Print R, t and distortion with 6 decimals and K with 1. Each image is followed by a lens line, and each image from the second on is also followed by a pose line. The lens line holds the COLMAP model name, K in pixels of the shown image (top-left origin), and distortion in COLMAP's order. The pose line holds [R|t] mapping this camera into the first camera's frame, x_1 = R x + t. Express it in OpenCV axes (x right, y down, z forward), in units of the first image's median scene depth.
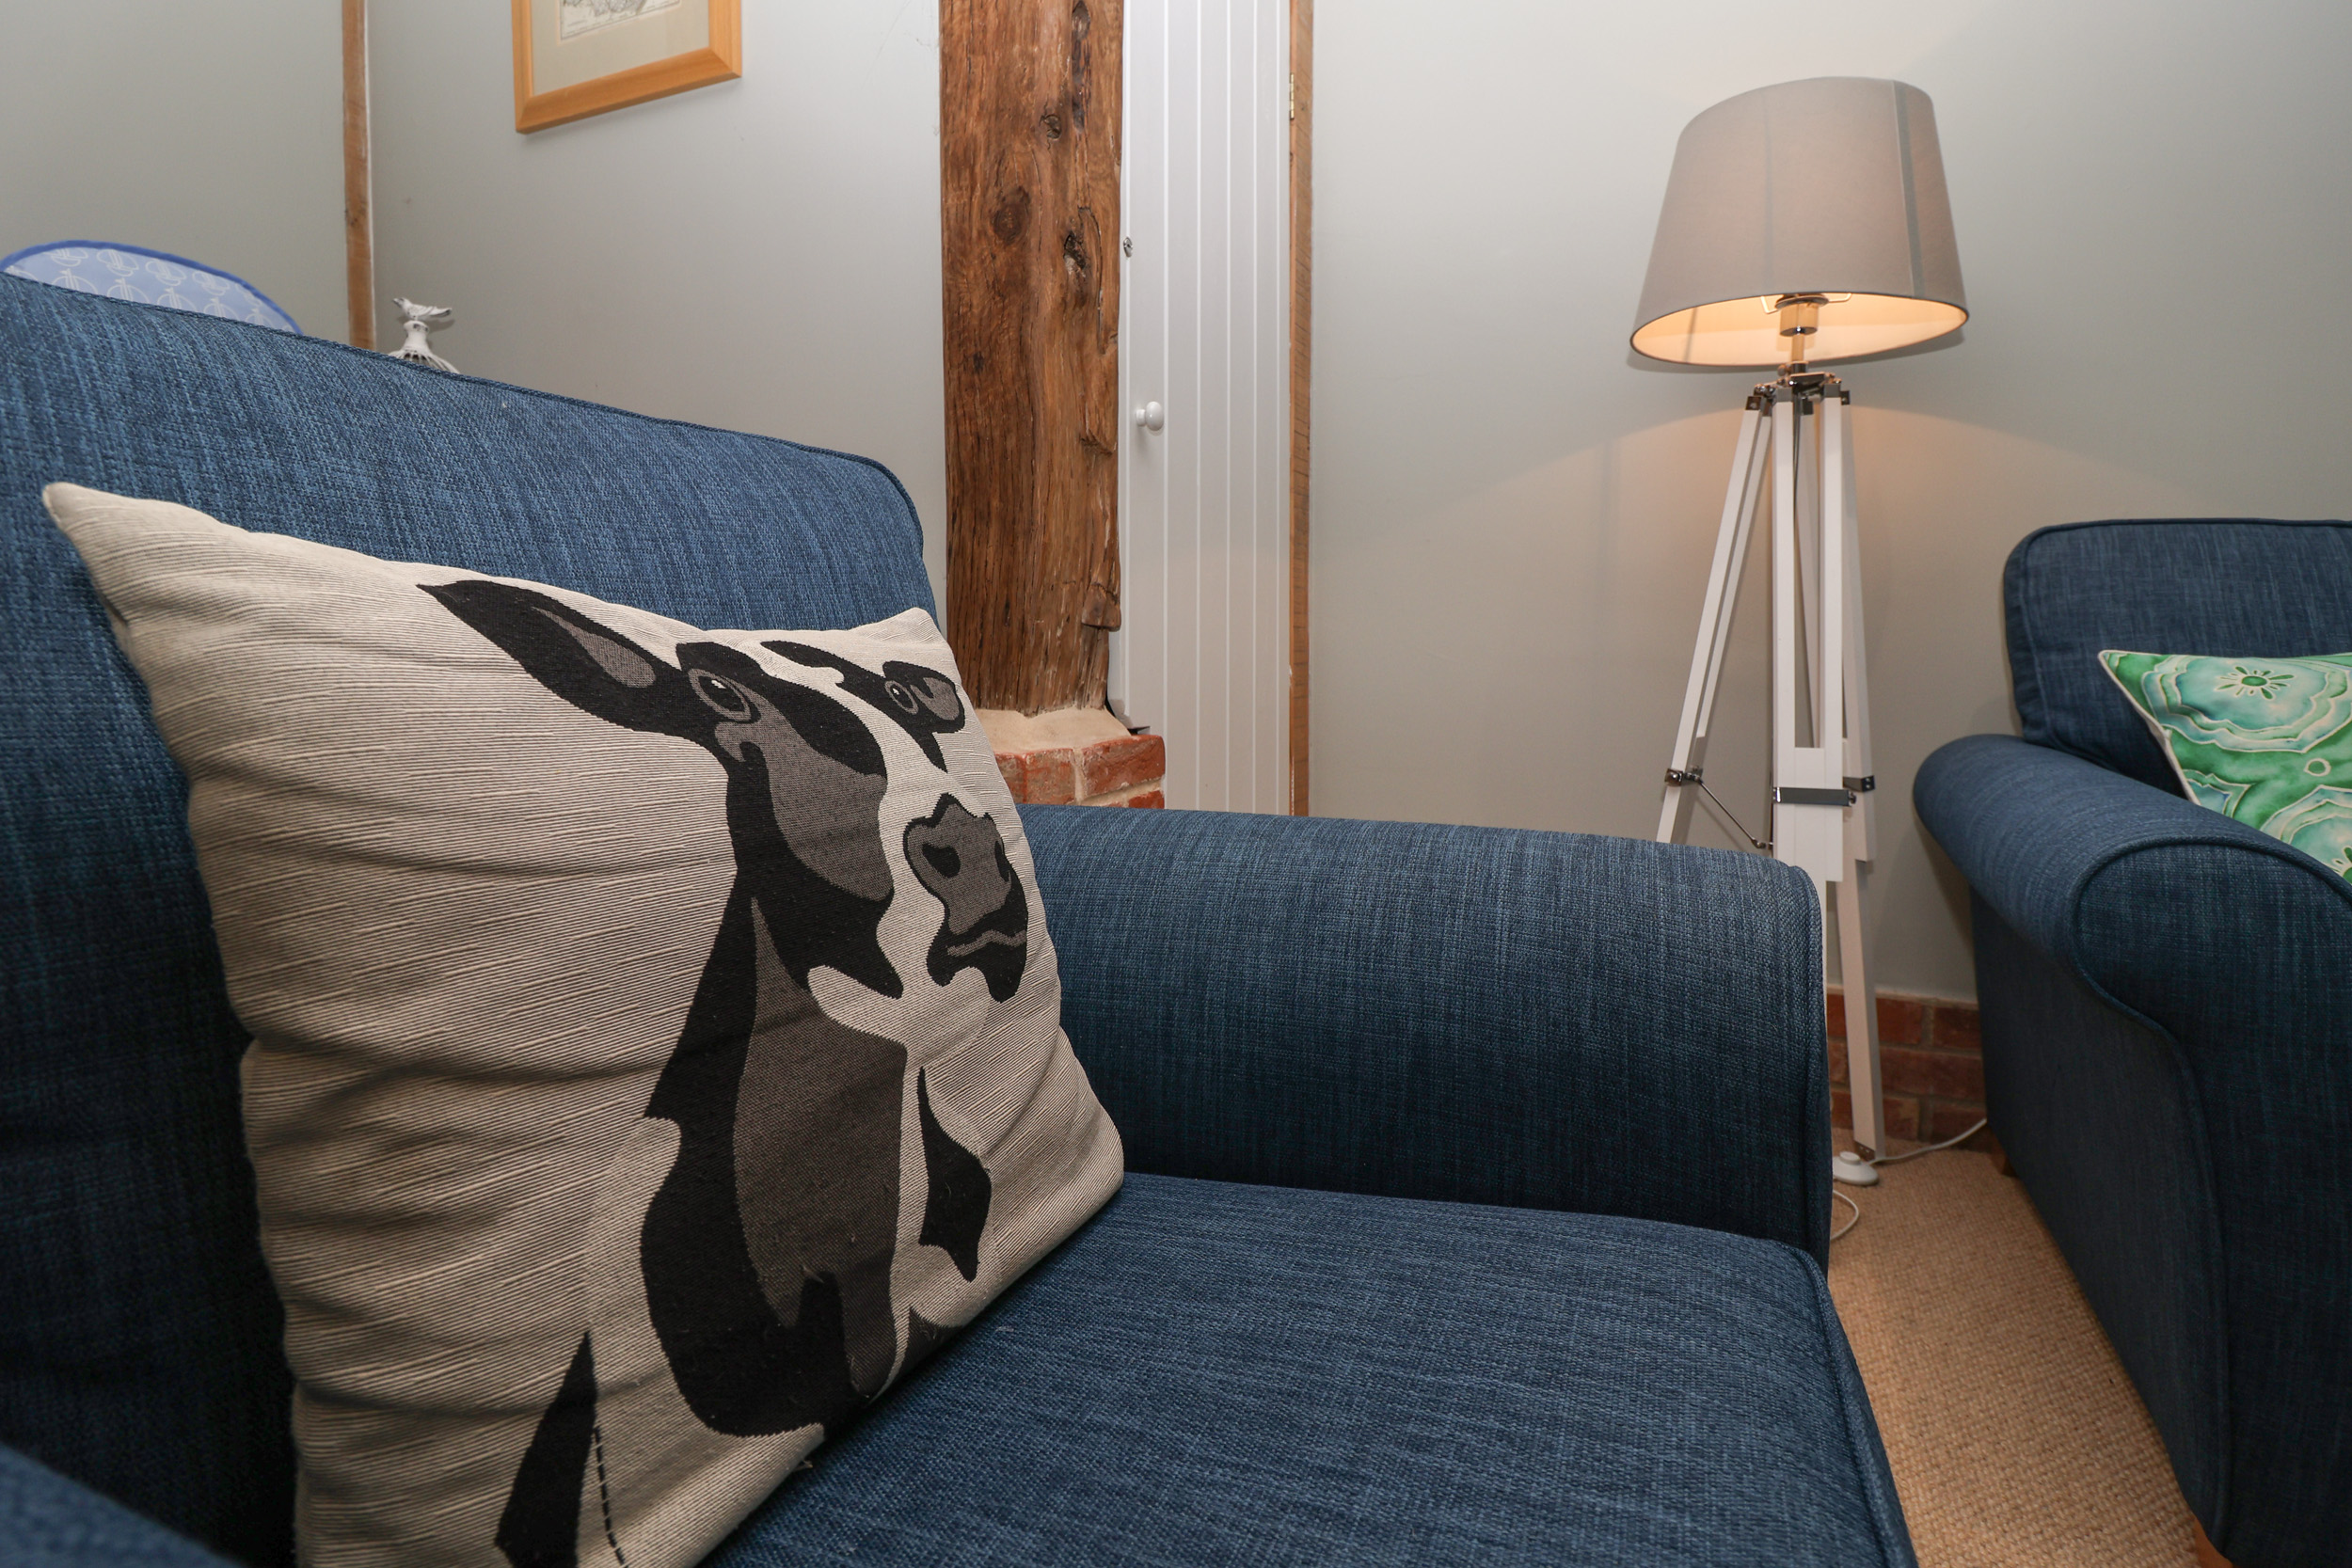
lens RADIAL K [[1125.4, 0, 1176.0], [0, 1125.4, 784.0], [0, 0, 1]] dist [-0.001447, -0.000494]
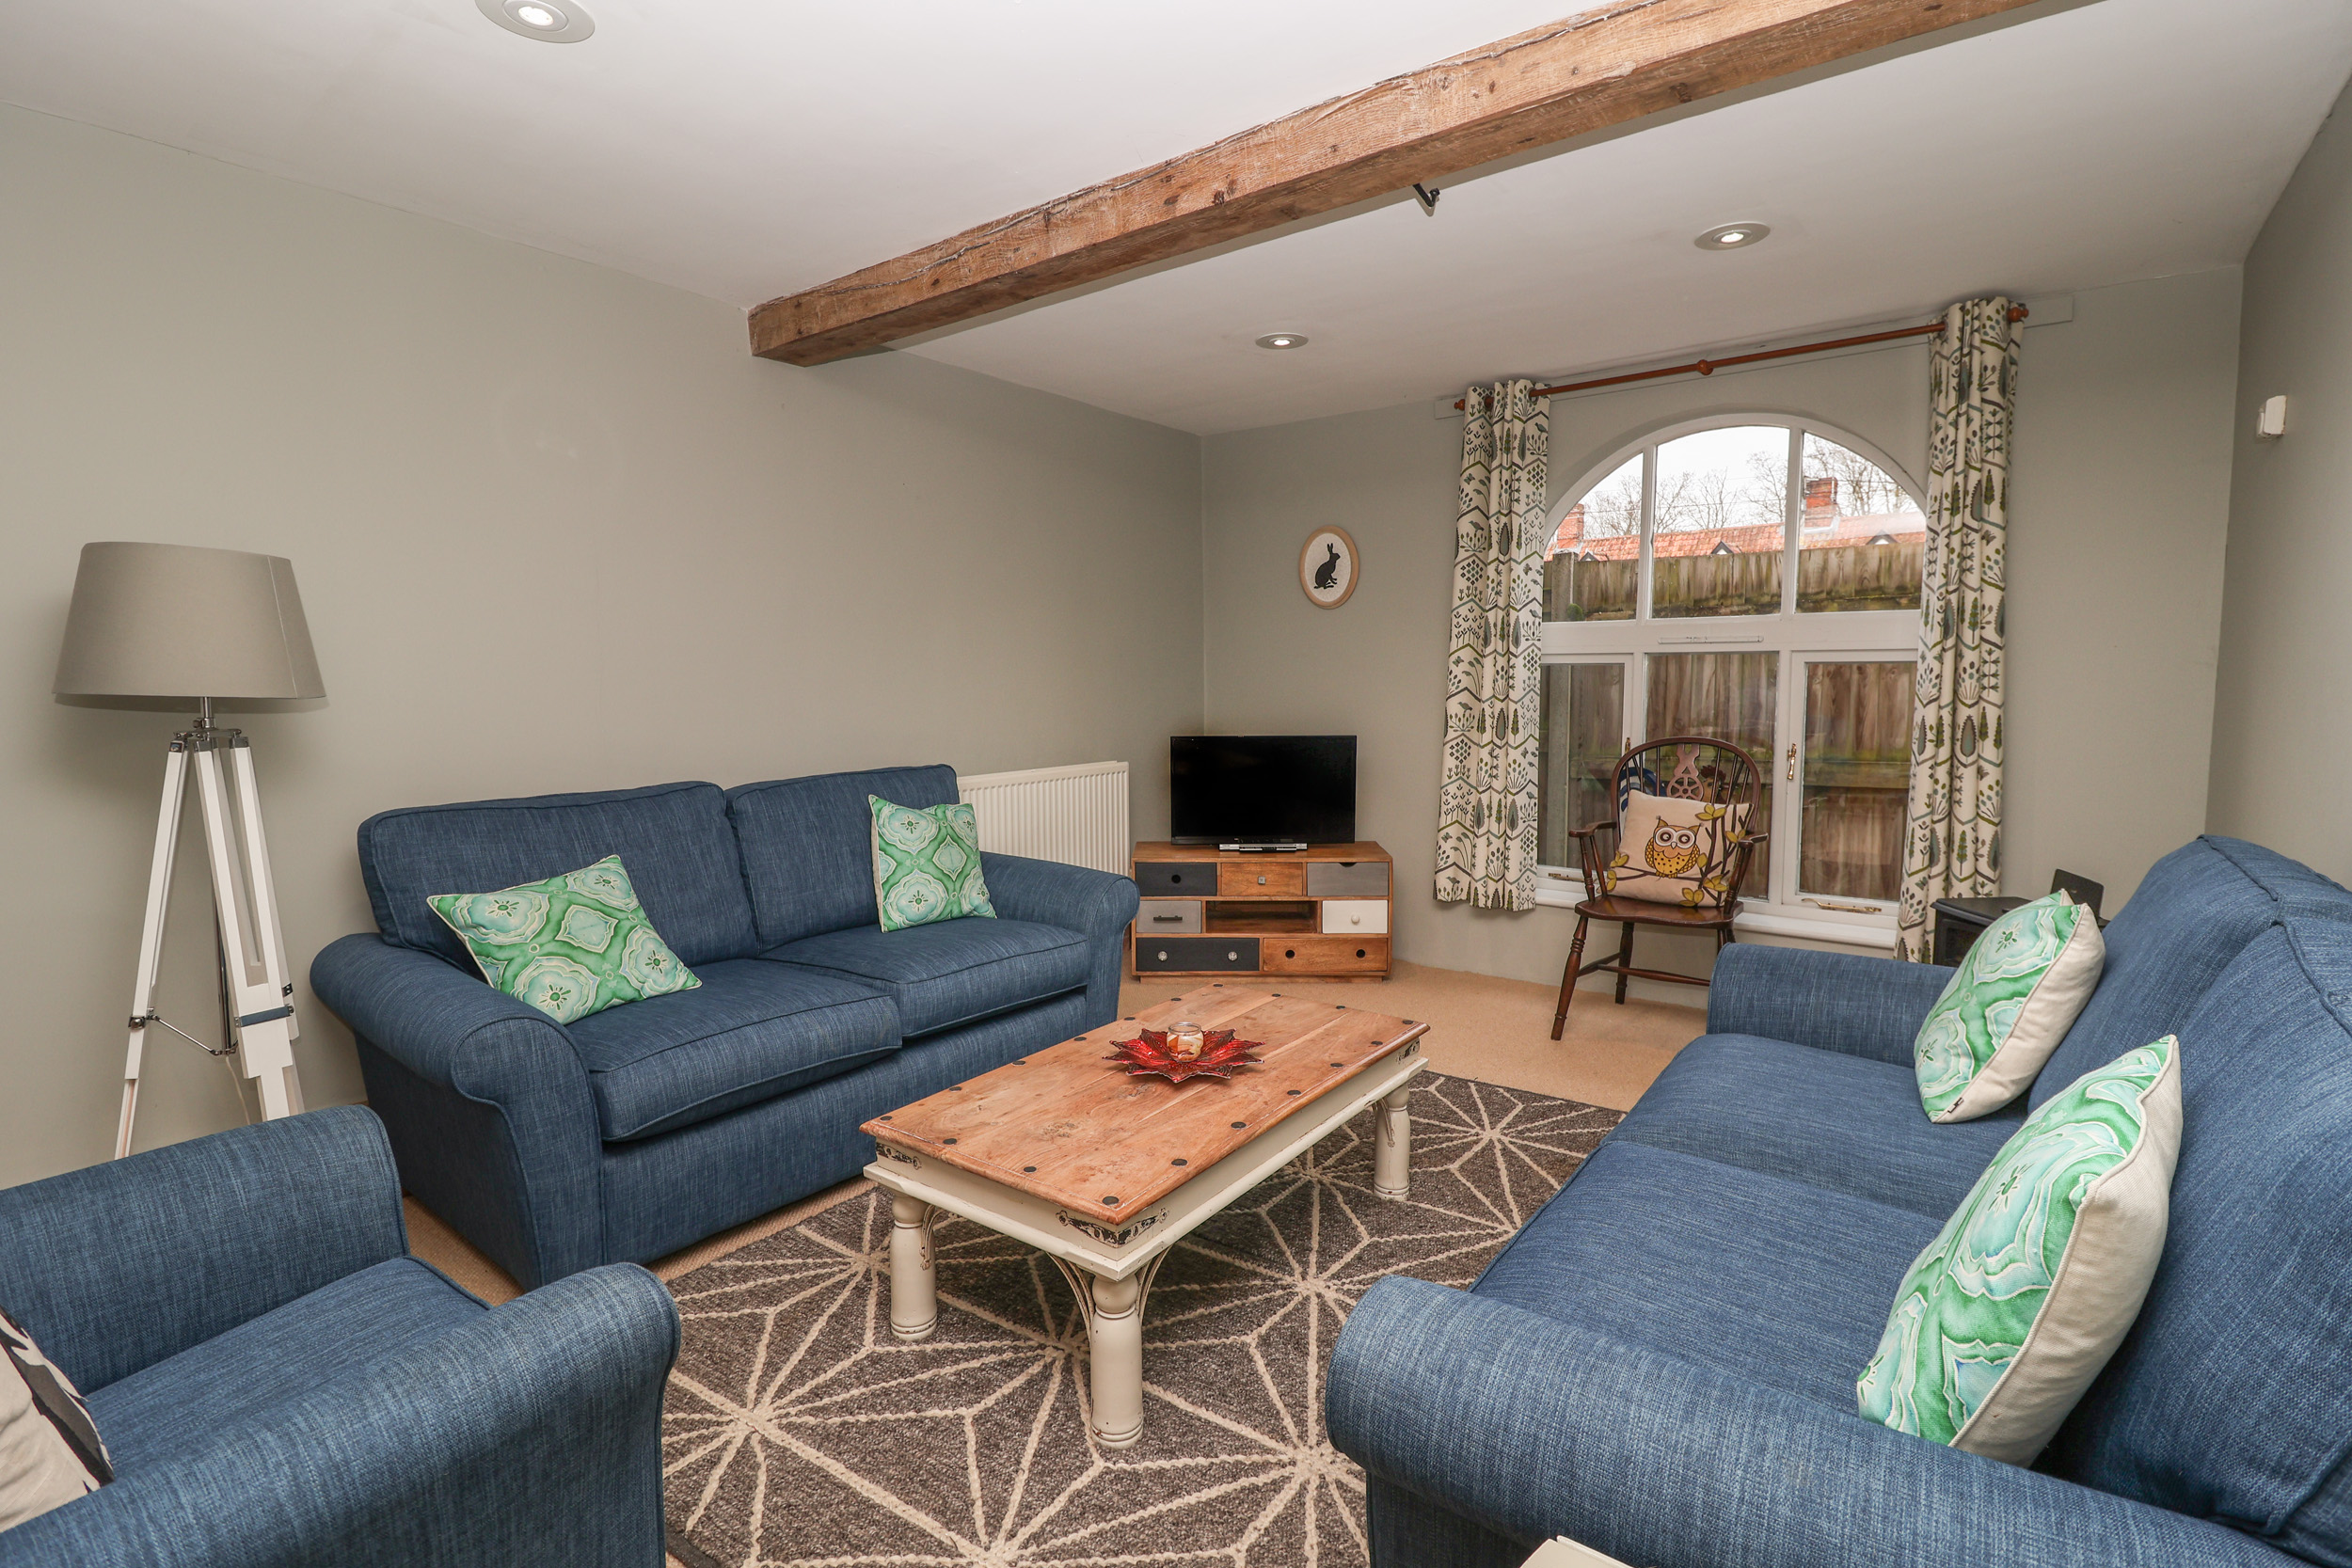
lens RADIAL K [[1125.4, 0, 1176.0], [0, 1125.4, 784.0], [0, 0, 1]] dist [-0.001447, -0.000494]
pose [[0.241315, -0.069748, 0.967937, -0.571747], [0.108116, 0.993137, 0.044609, -0.235586], [-0.964406, 0.093885, 0.247200, -0.569345]]
